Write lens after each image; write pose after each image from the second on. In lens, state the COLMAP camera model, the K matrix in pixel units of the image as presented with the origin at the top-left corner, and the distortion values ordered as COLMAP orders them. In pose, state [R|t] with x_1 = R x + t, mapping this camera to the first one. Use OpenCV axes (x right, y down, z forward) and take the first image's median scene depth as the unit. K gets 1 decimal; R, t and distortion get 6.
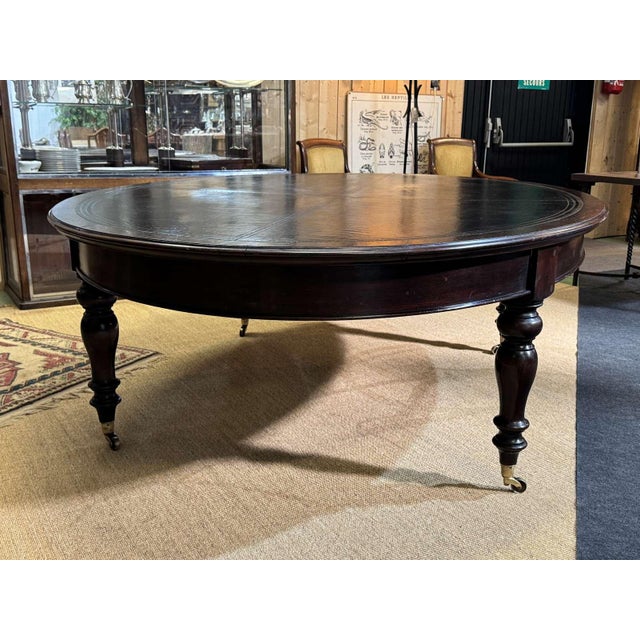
lens RADIAL K [[734.4, 0, 320.0], [0, 734.4, 320.0], [0, 0, 1]] dist [0.171570, -0.518620]
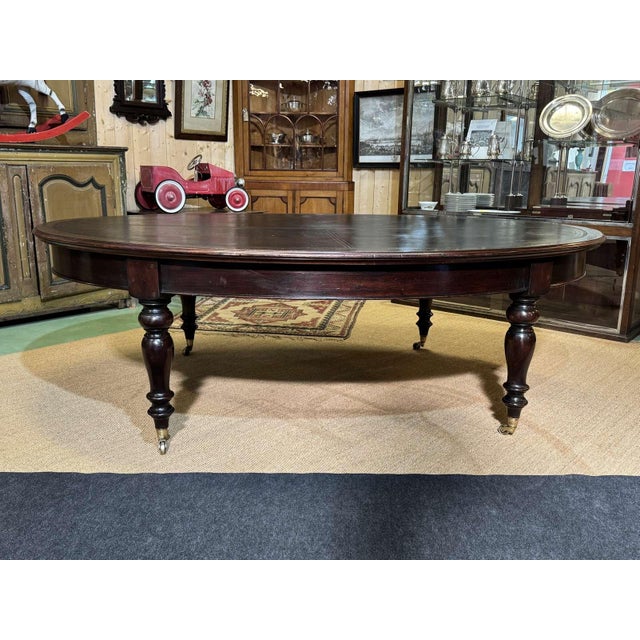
lens RADIAL K [[623.9, 0, 316.5], [0, 623.9, 321.9], [0, 0, 1]] dist [0.133215, -0.307069]
pose [[0.336301, 0.212561, -0.917452, 0.593604], [-0.251207, 0.959145, 0.130138, -0.087219], [0.907632, 0.186705, 0.375959, 0.363675]]
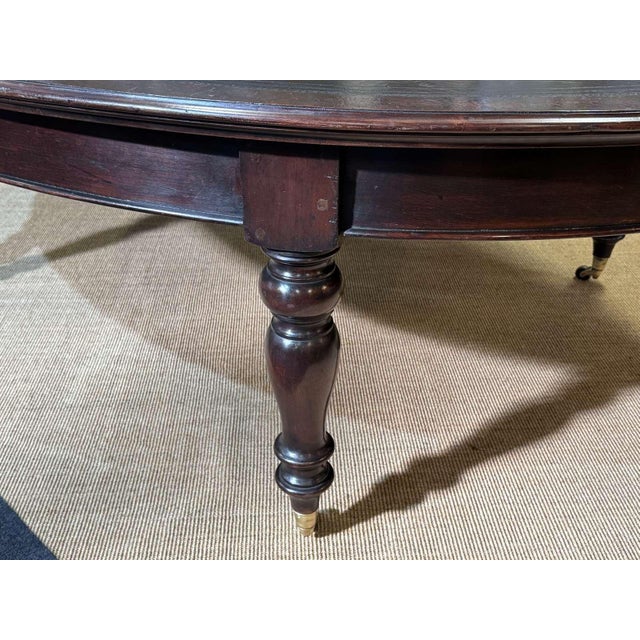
lens RADIAL K [[734.4, 0, 320.0], [0, 734.4, 320.0], [0, 0, 1]] dist [0.171570, -0.518620]
pose [[-0.447311, 0.441449, -0.777841, 0.352084], [-0.238947, 0.779101, 0.579574, -0.187677], [0.861869, 0.445113, -0.243017, 0.766363]]
